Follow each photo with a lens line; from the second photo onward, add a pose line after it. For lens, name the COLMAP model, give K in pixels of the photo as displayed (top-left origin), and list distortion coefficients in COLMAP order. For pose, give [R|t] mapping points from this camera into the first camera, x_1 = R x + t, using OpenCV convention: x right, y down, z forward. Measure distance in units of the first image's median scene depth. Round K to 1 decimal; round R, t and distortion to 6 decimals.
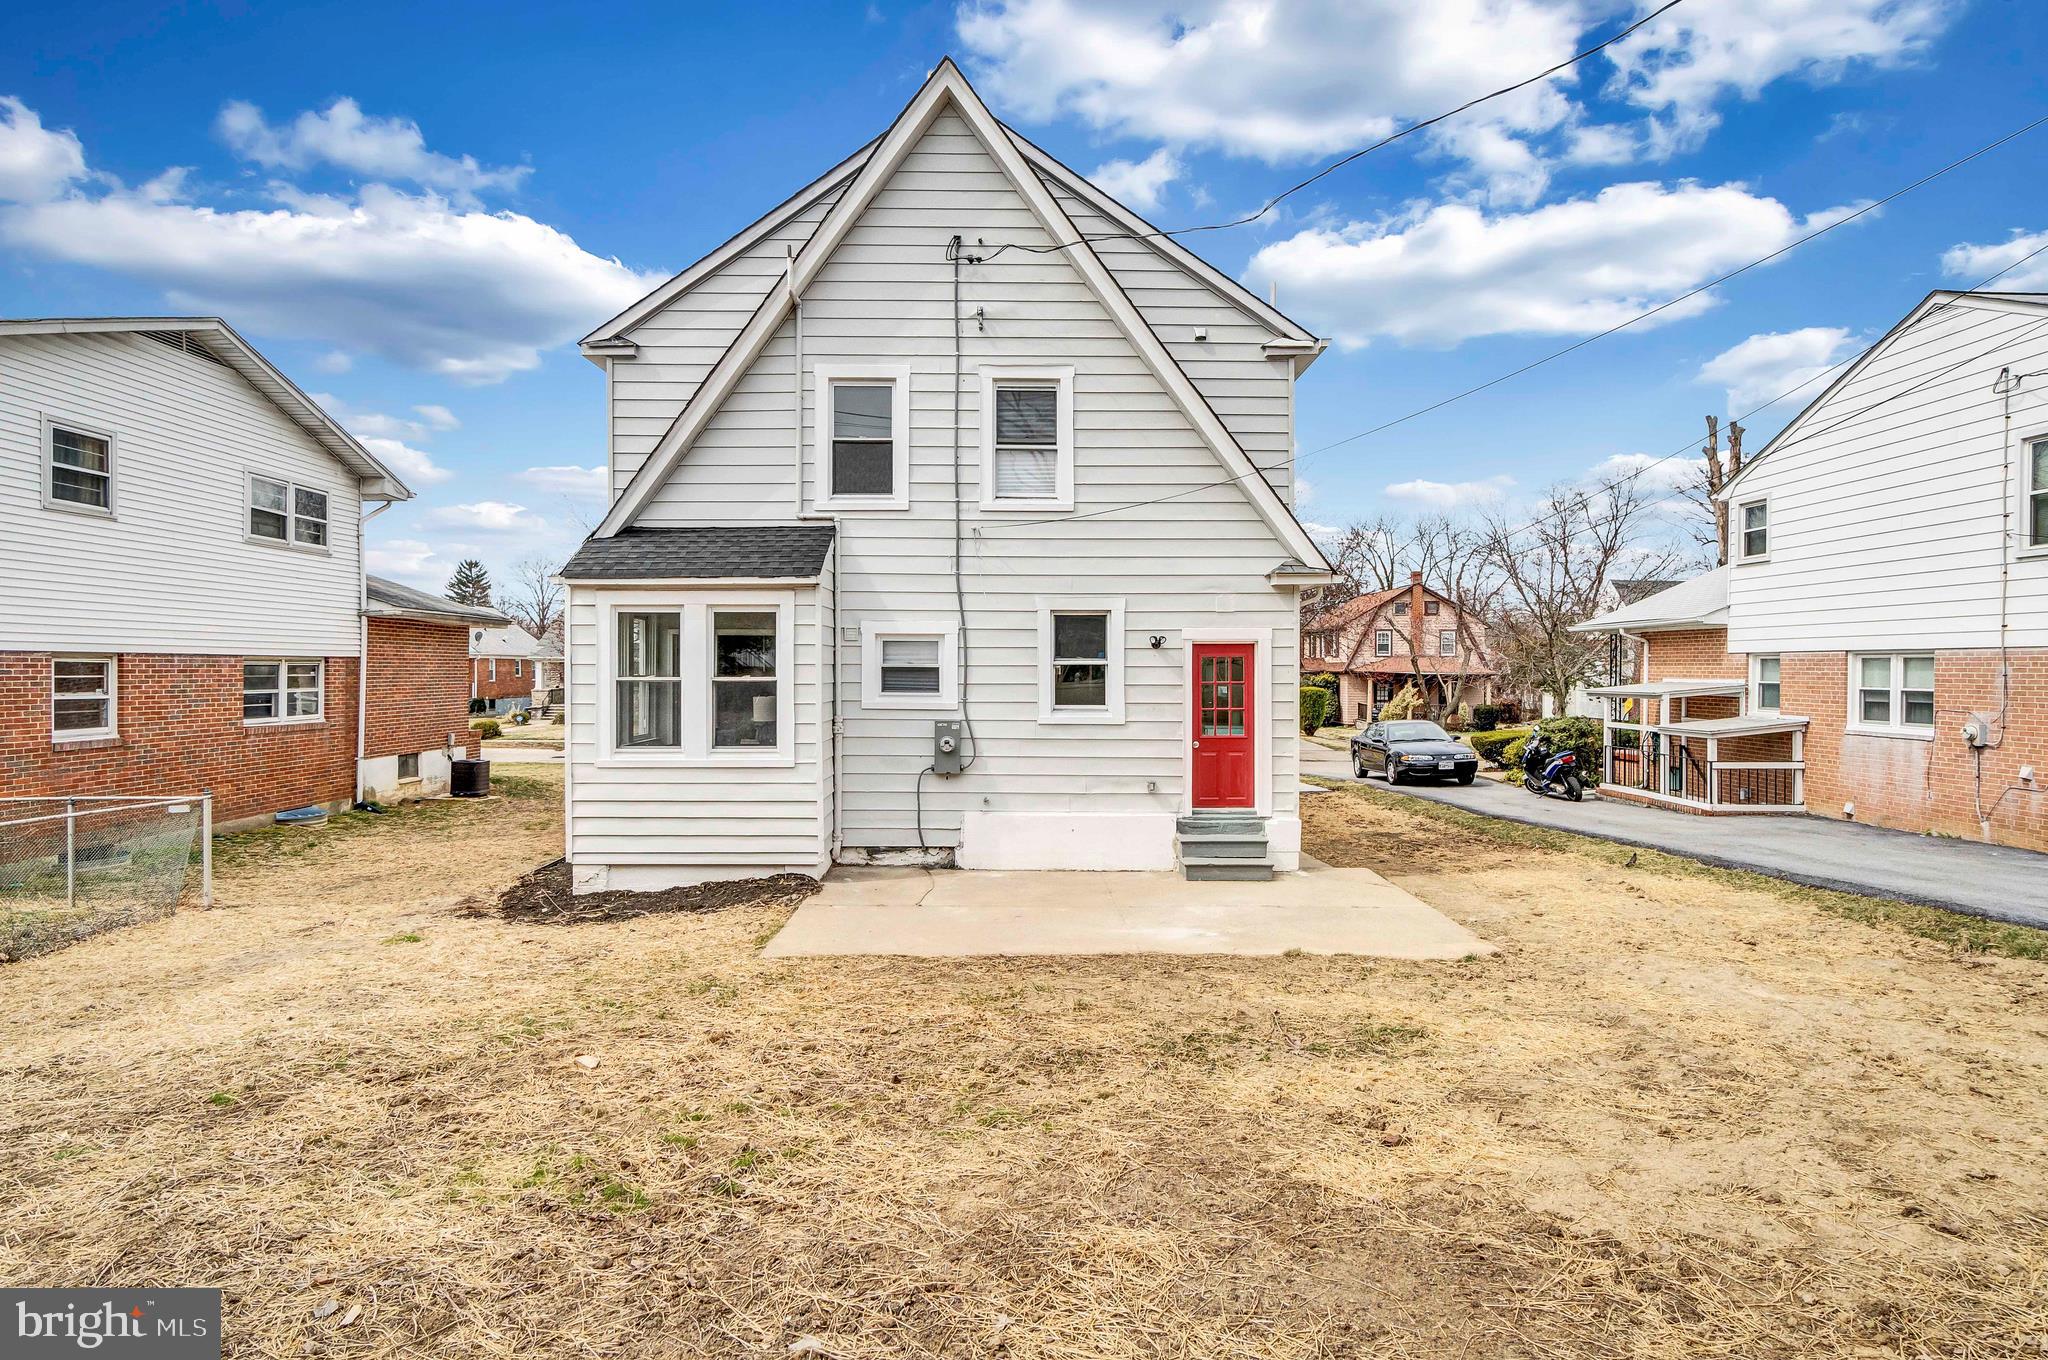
lens RADIAL K [[1148.1, 0, 1024.0], [0, 1148.1, 680.0], [0, 0, 1]] dist [0.001676, 0.000018]
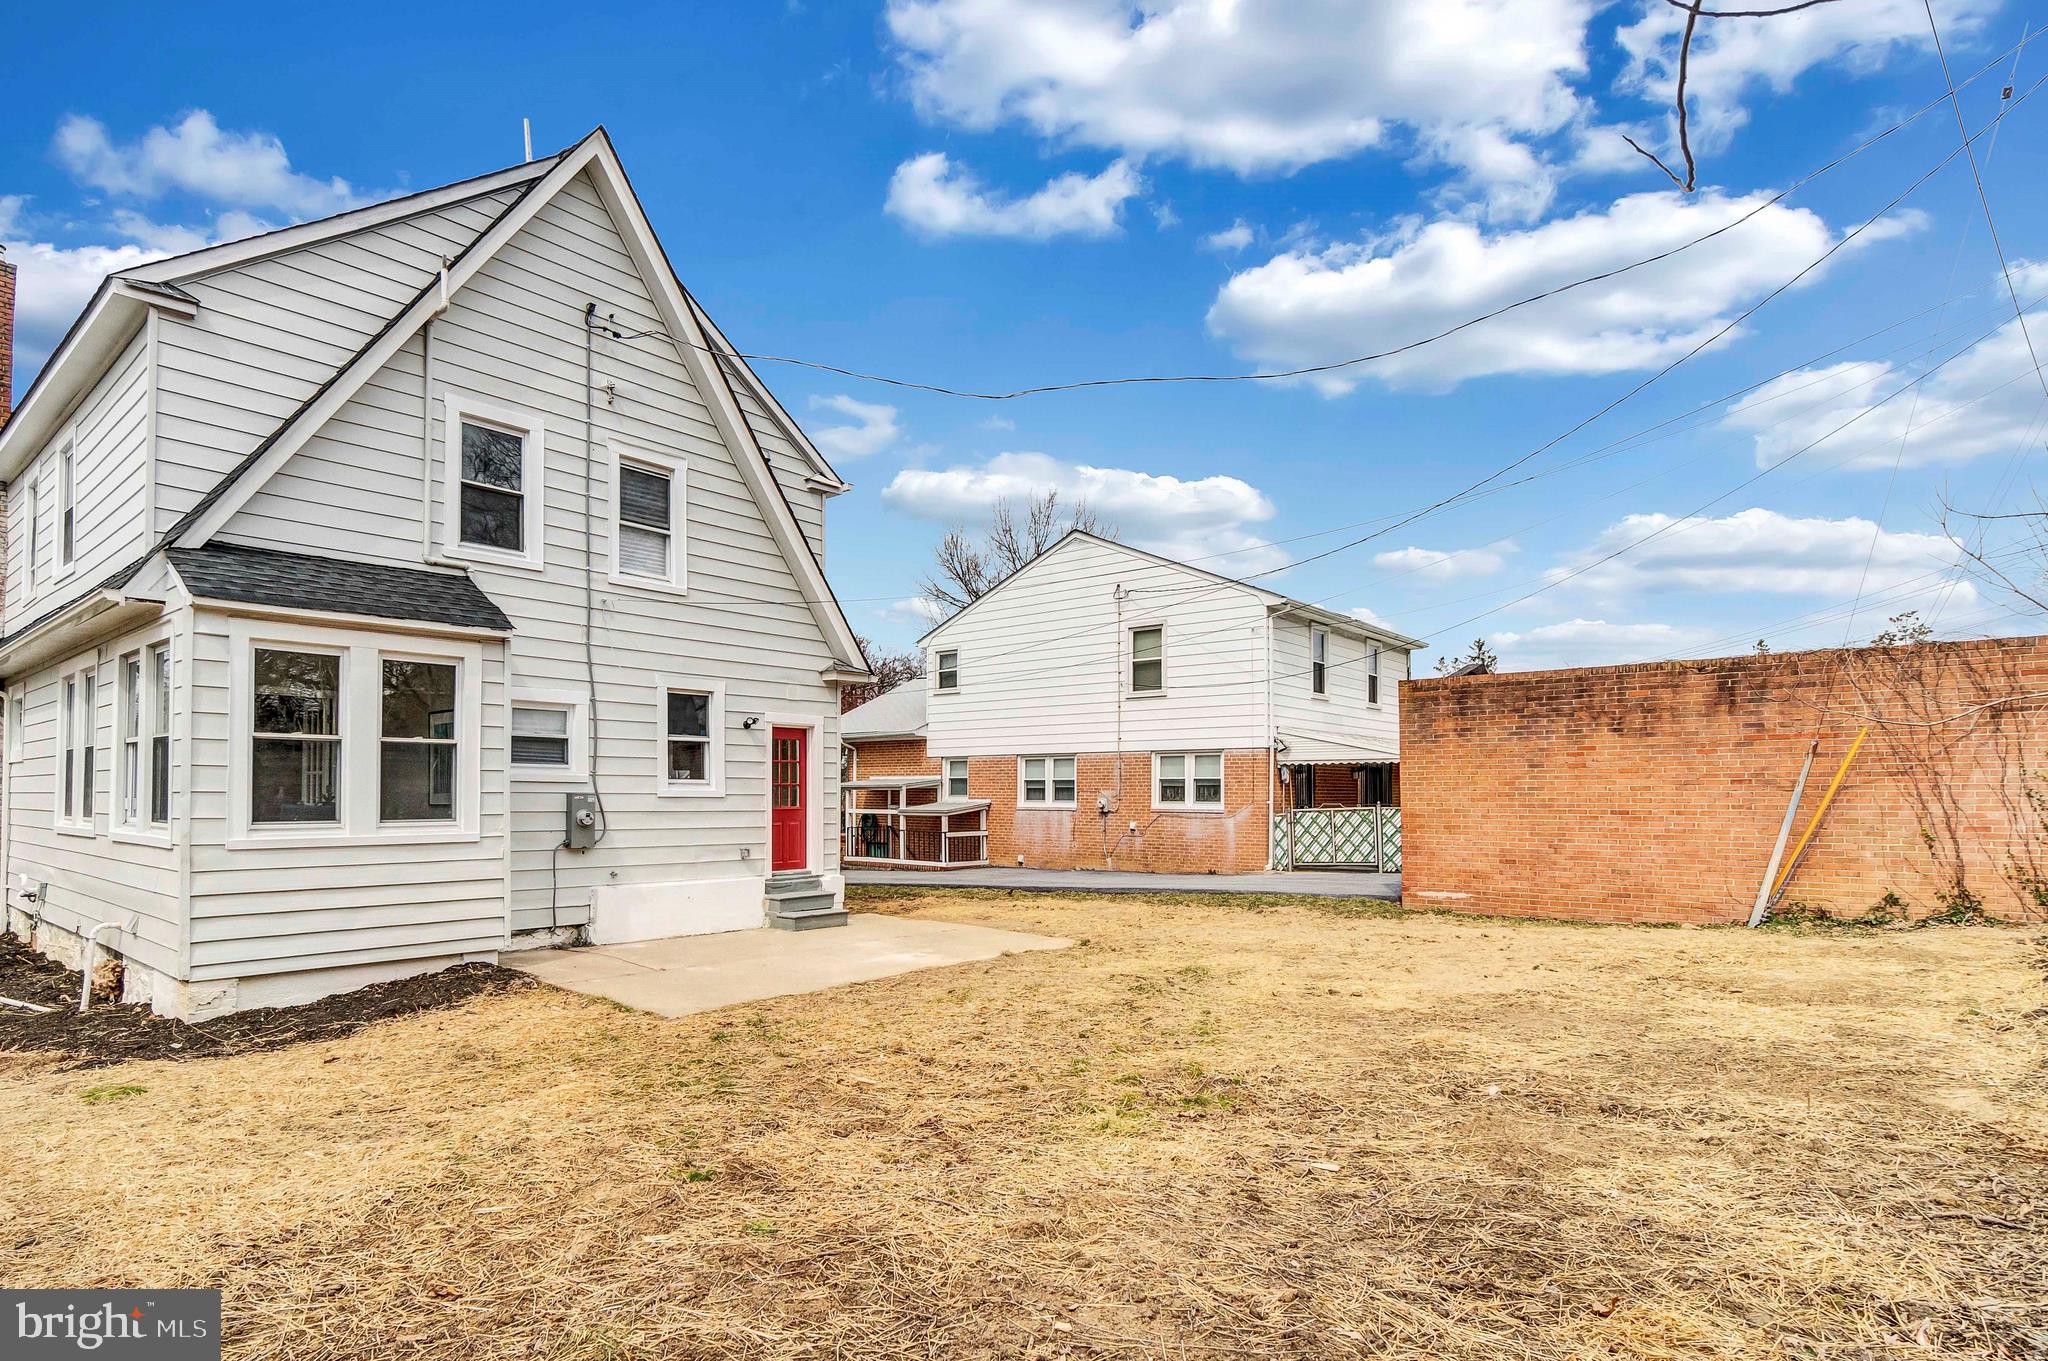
lens RADIAL K [[1047.8, 0, 1019.1], [0, 1047.8, 764.9], [0, 0, 1]] dist [-0.001067, -0.000274]
pose [[0.661255, 0.014001, 0.750030, -0.478586], [0.009110, 0.999602, -0.026692, 0.037725], [-0.750106, 0.024483, 0.660865, 0.133629]]
